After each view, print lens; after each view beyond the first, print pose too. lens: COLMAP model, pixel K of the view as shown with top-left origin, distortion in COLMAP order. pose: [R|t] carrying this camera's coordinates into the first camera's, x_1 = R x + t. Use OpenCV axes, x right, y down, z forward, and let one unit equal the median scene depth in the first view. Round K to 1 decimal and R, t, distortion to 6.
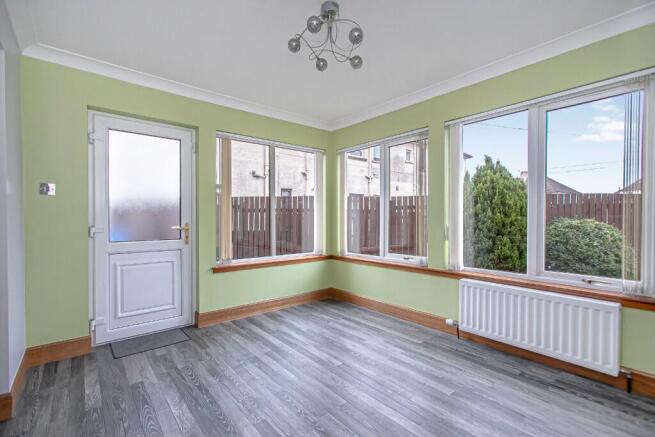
lens RADIAL K [[298.6, 0, 327.0], [0, 298.6, 222.8], [0, 0, 1]] dist [-0.001451, 0.003074]
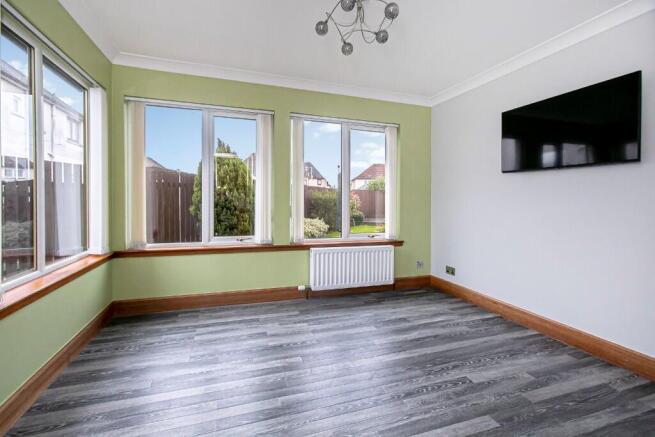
lens RADIAL K [[298.6, 0, 324.8], [0, 298.6, 199.1], [0, 0, 1]] dist [-0.001451, 0.003074]
pose [[0.360074, 0.007361, 0.932895, -0.611942], [-0.001166, 0.999972, -0.007441, -0.003518], [-0.932923, 0.001592, 0.360072, 0.474385]]
